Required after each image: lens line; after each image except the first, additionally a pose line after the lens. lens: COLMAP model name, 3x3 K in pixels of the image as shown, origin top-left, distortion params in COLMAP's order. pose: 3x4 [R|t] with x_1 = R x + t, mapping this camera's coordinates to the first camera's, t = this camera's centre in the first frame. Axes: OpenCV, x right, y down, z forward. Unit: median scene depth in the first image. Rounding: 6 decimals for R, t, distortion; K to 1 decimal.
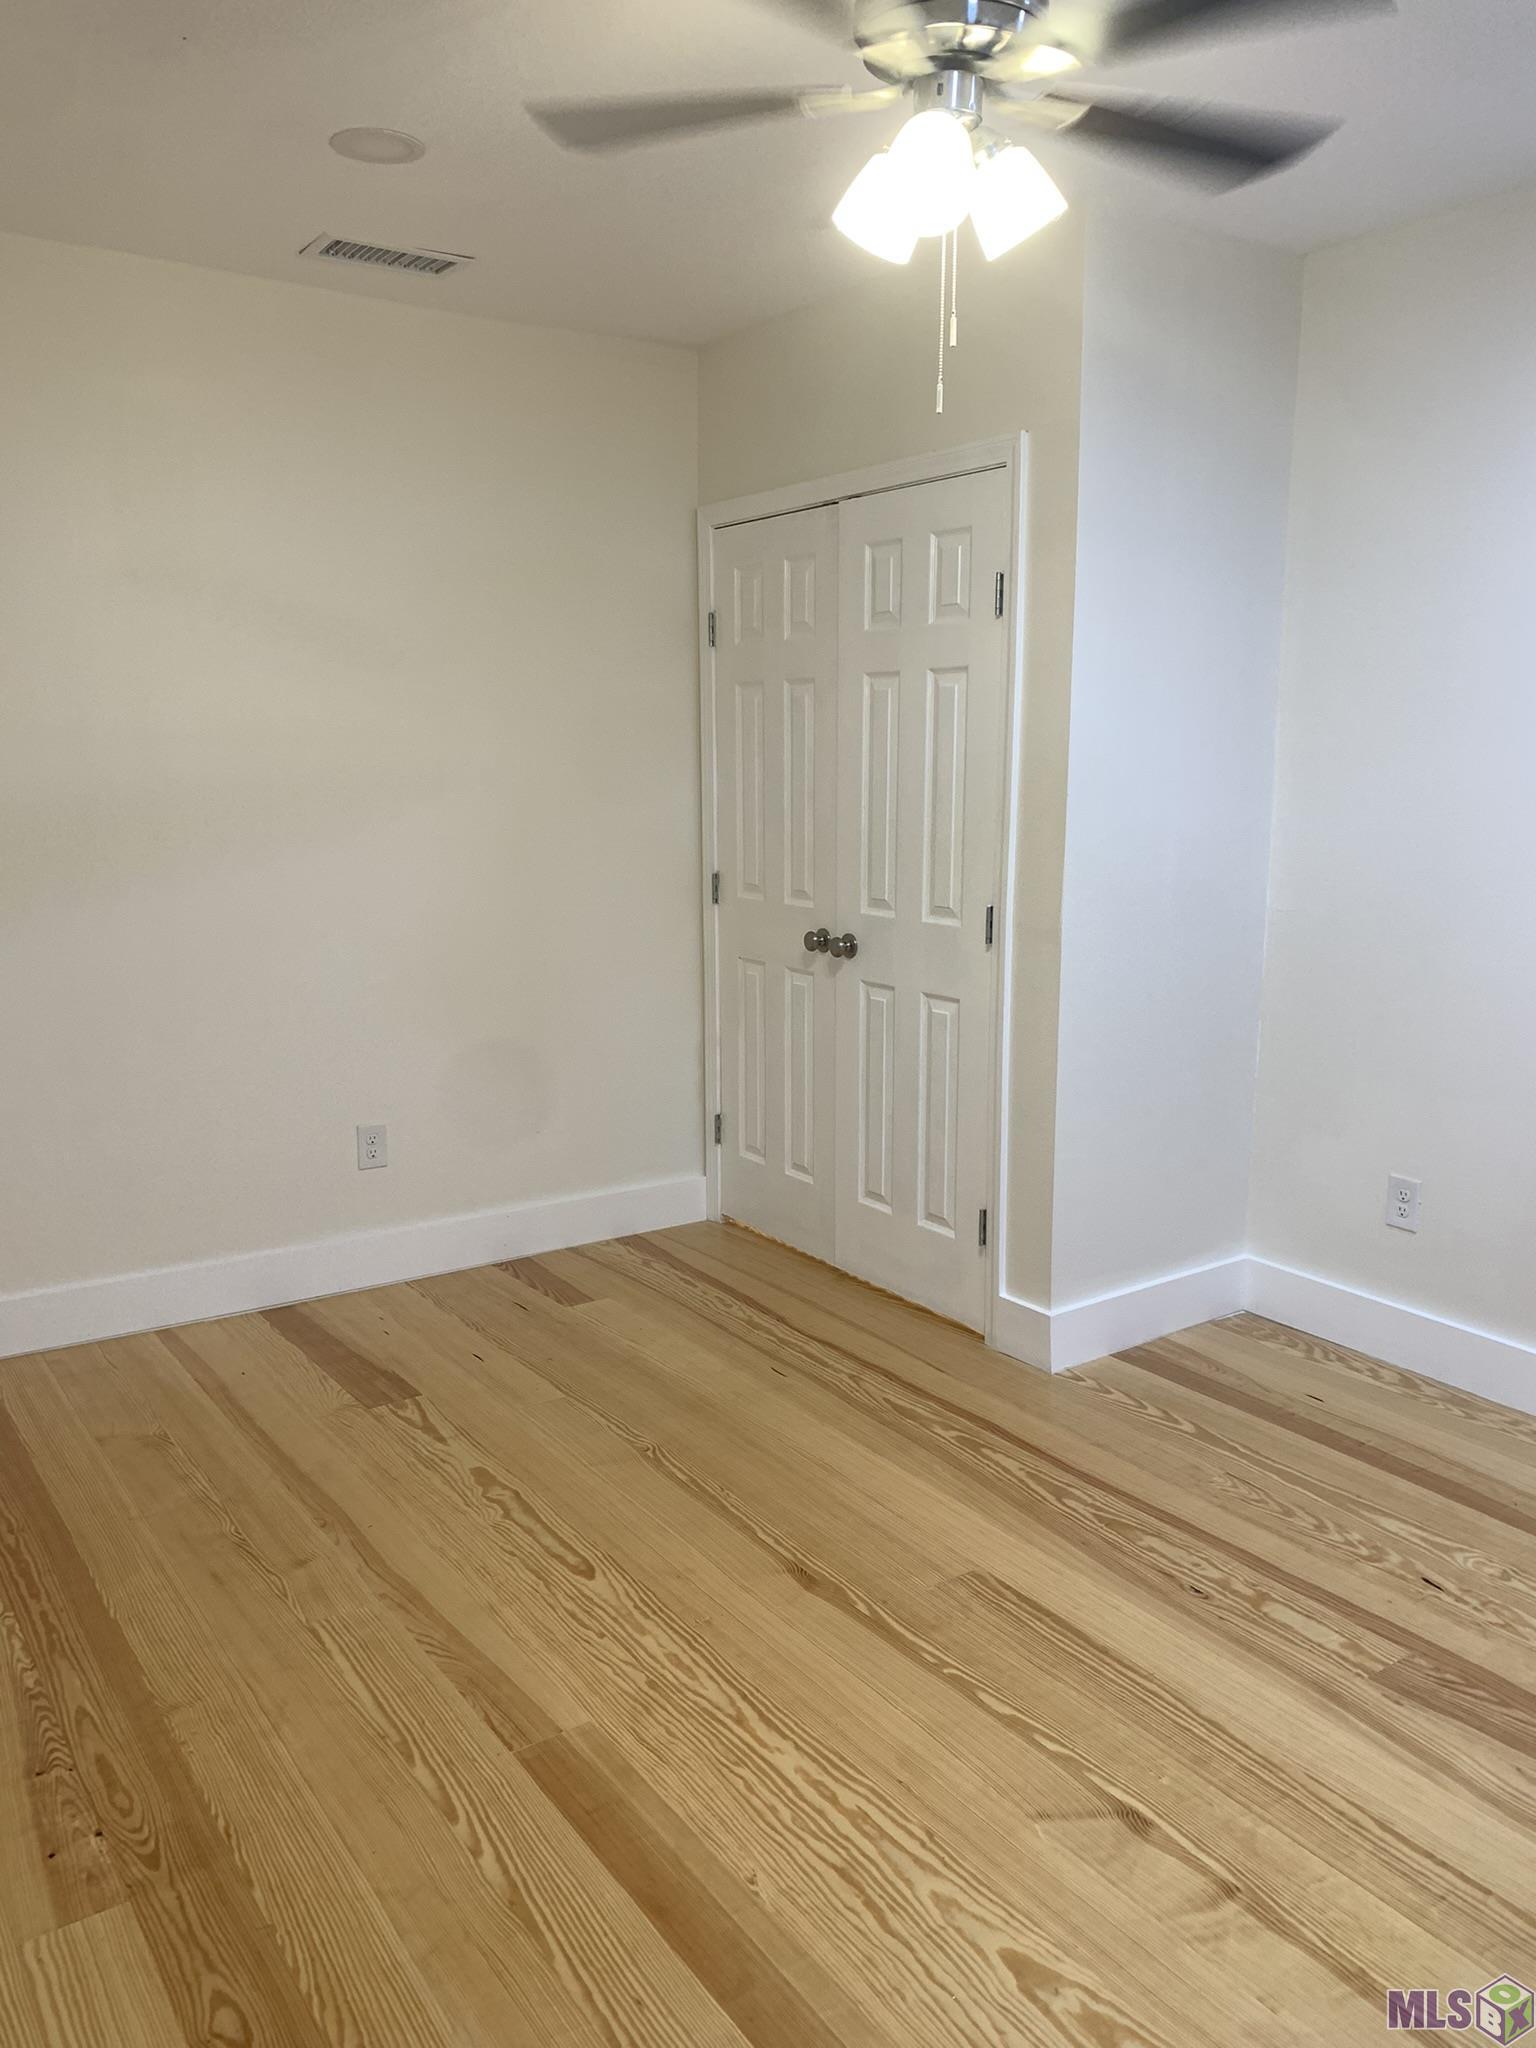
lens RADIAL K [[1599.8, 0, 768.0], [0, 1599.8, 1024.0], [0, 0, 1]] dist [0.000323, -0.011971]
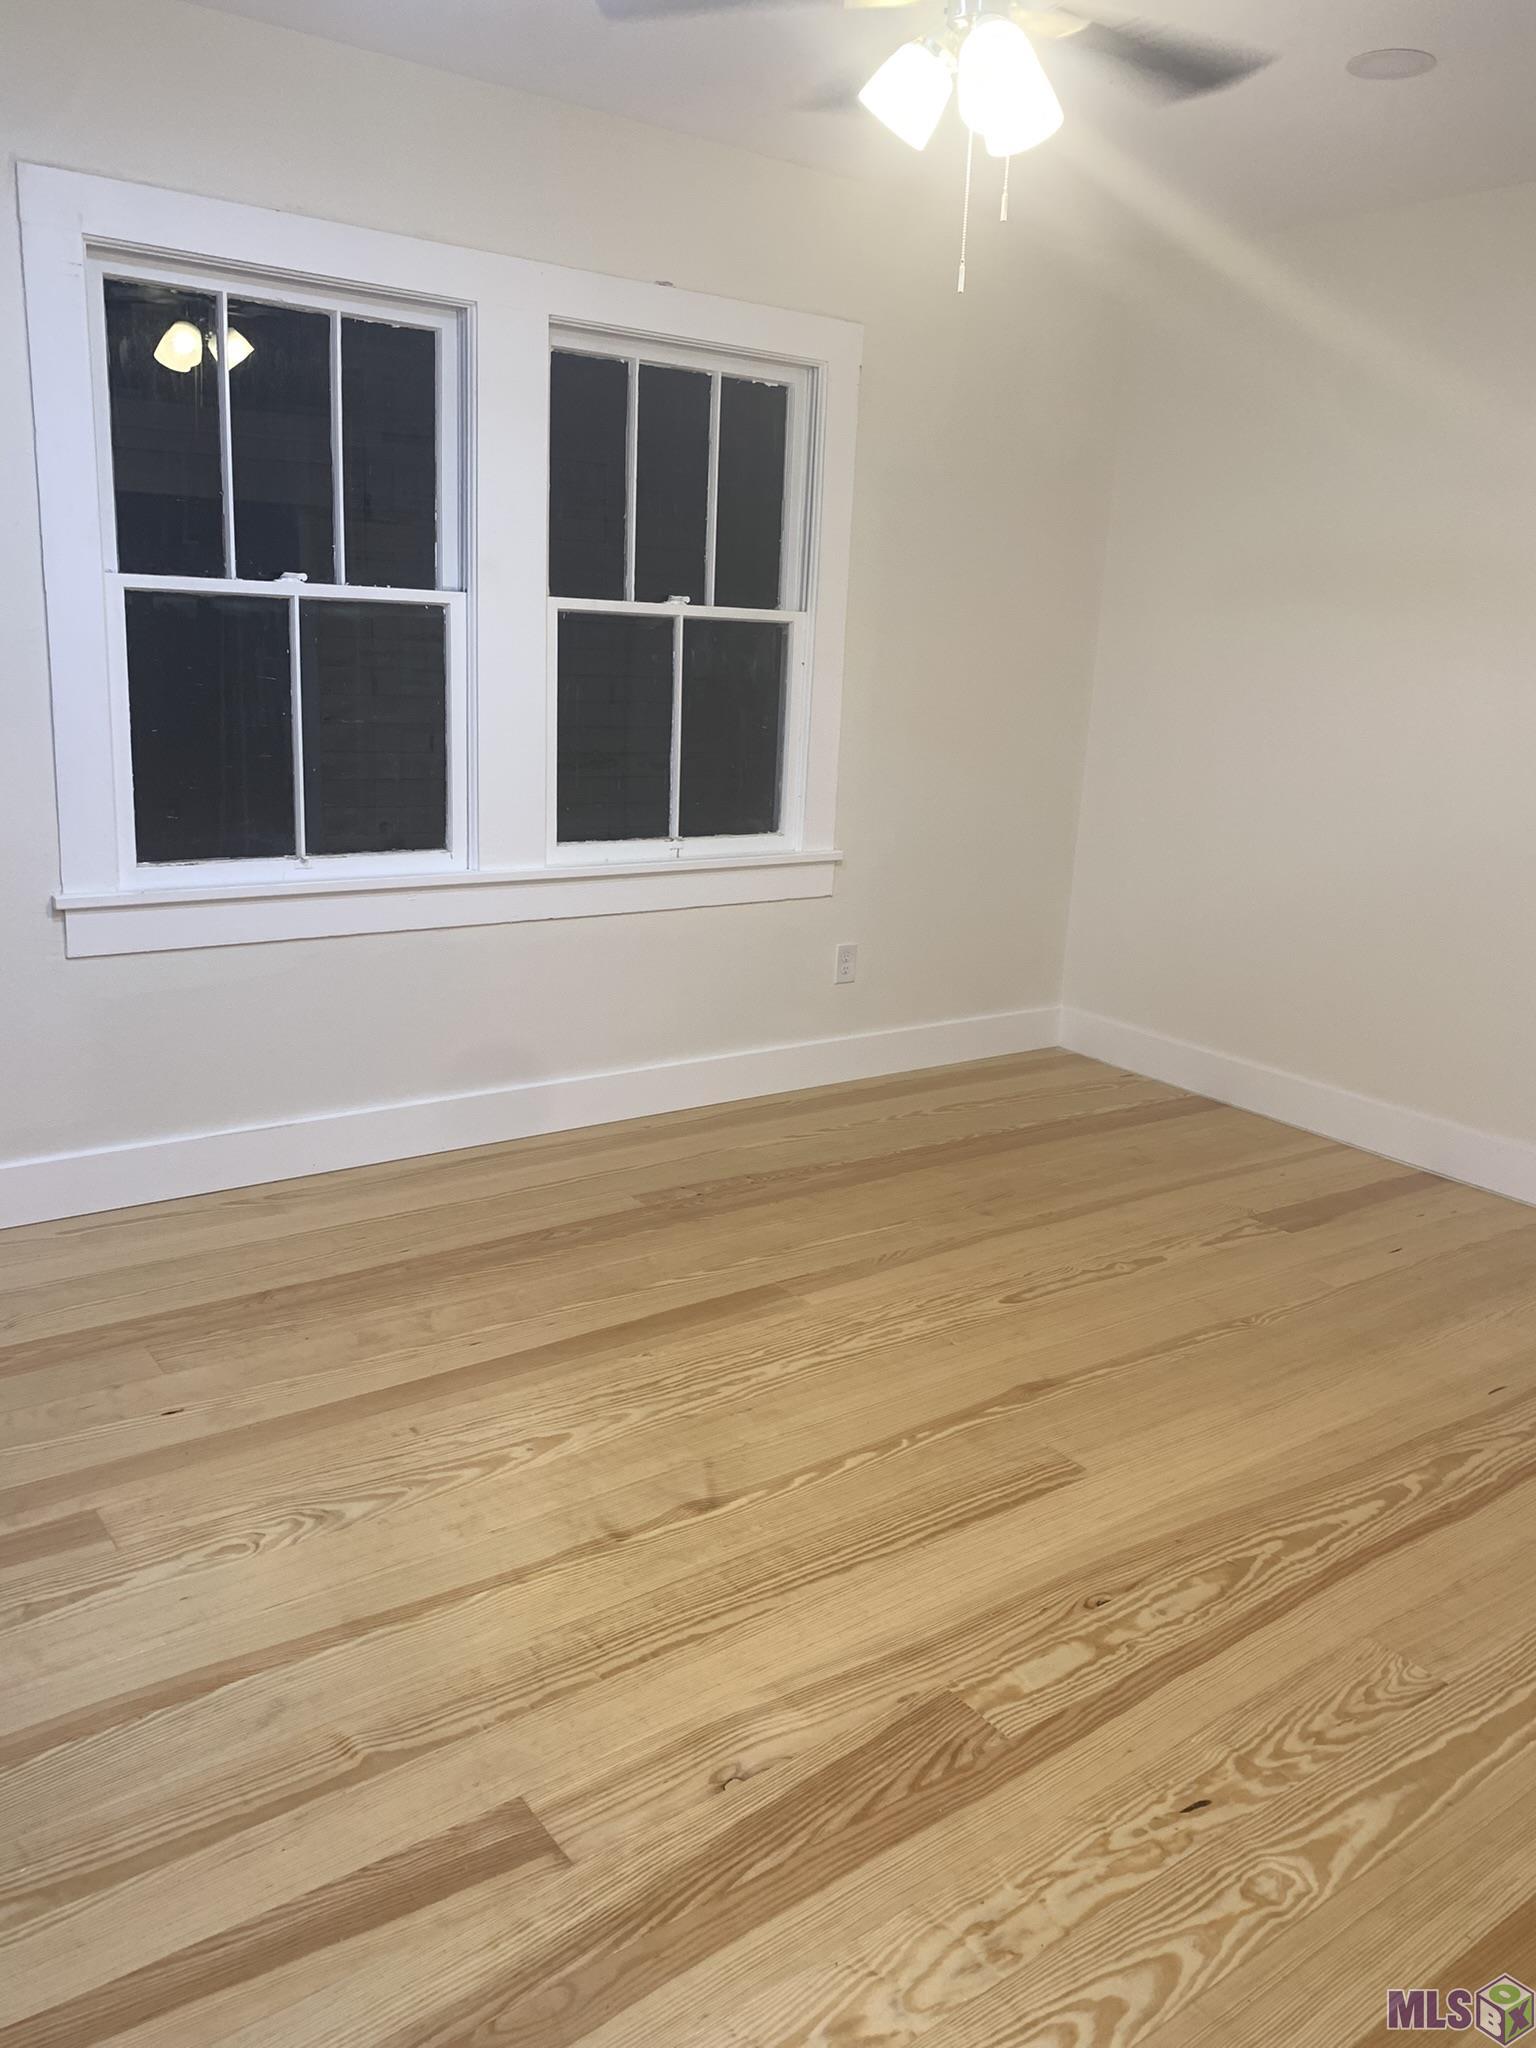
lens RADIAL K [[1599.8, 0, 768.0], [0, 1599.8, 1024.0], [0, 0, 1]] dist [0.000323, -0.011971]
pose [[0.024500, 0.247851, -0.968488, 0.989626], [-0.228353, 0.944554, 0.235949, -0.096123], [0.973270, 0.215377, 0.079739, 0.675136]]
